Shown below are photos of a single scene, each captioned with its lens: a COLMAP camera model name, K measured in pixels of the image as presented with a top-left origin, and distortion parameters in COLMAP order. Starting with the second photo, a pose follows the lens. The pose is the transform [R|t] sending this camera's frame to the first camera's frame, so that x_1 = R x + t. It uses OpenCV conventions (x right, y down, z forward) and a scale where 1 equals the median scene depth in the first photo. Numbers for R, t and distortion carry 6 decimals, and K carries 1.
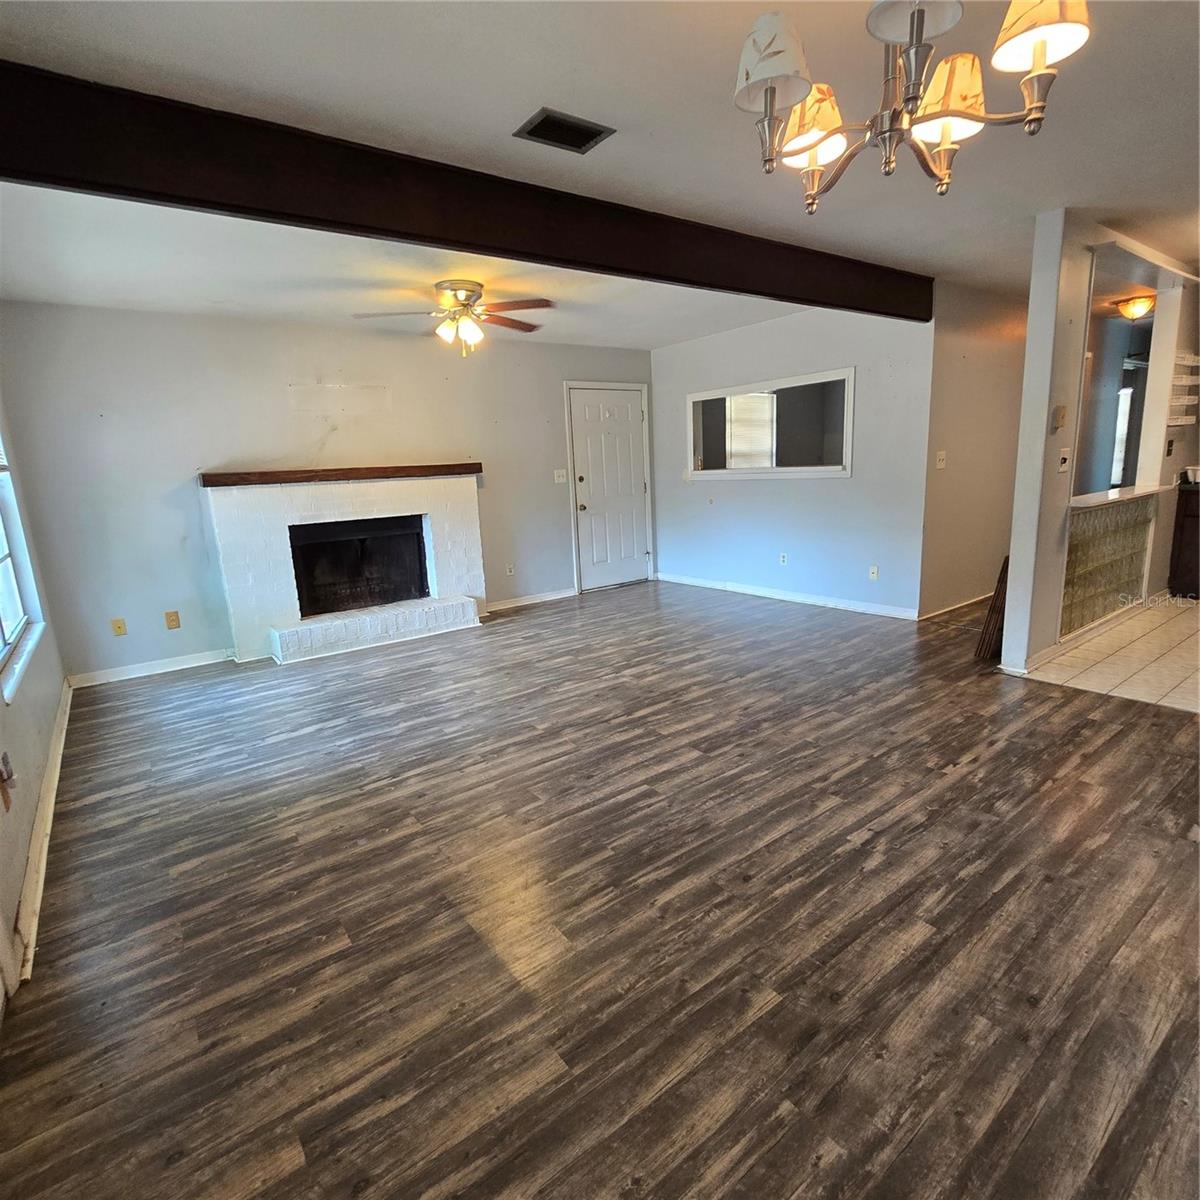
lens RADIAL K [[650.3, 0, 600.8], [0, 650.3, 598.9], [0, 0, 1]] dist [0.004365, -0.005292]
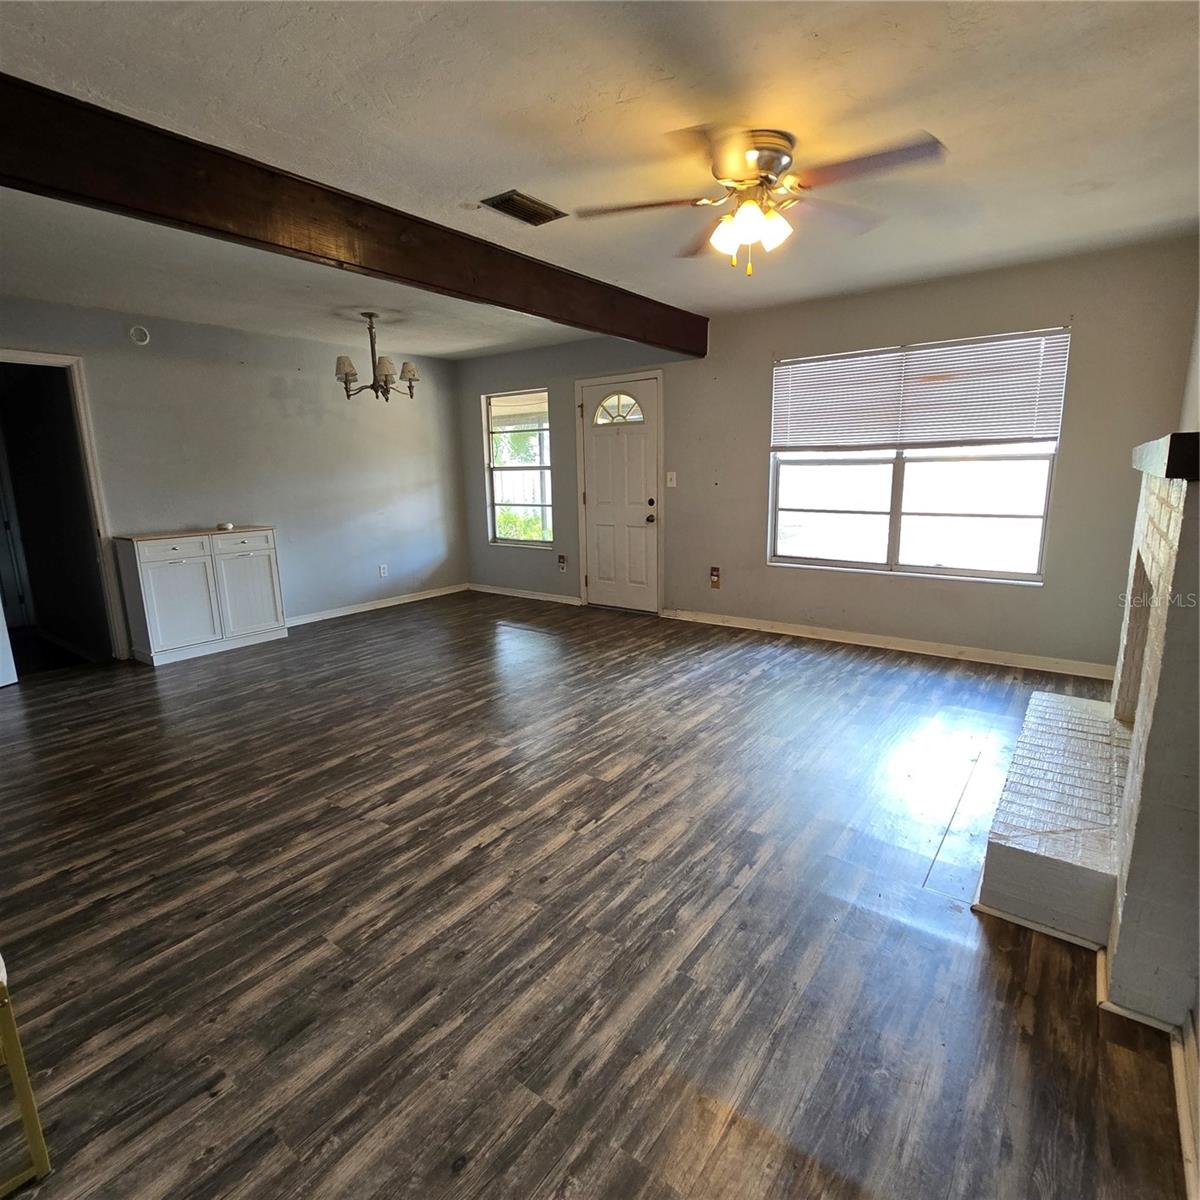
lens RADIAL K [[650.3, 0, 599.2], [0, 650.3, 599.2], [0, 0, 1]] dist [0.004365, -0.005292]
pose [[-0.958463, 0.118598, -0.259391, 0.131182], [0.005898, 0.917496, 0.397702, -0.415215], [0.285156, 0.379653, -0.880085, 1.959187]]
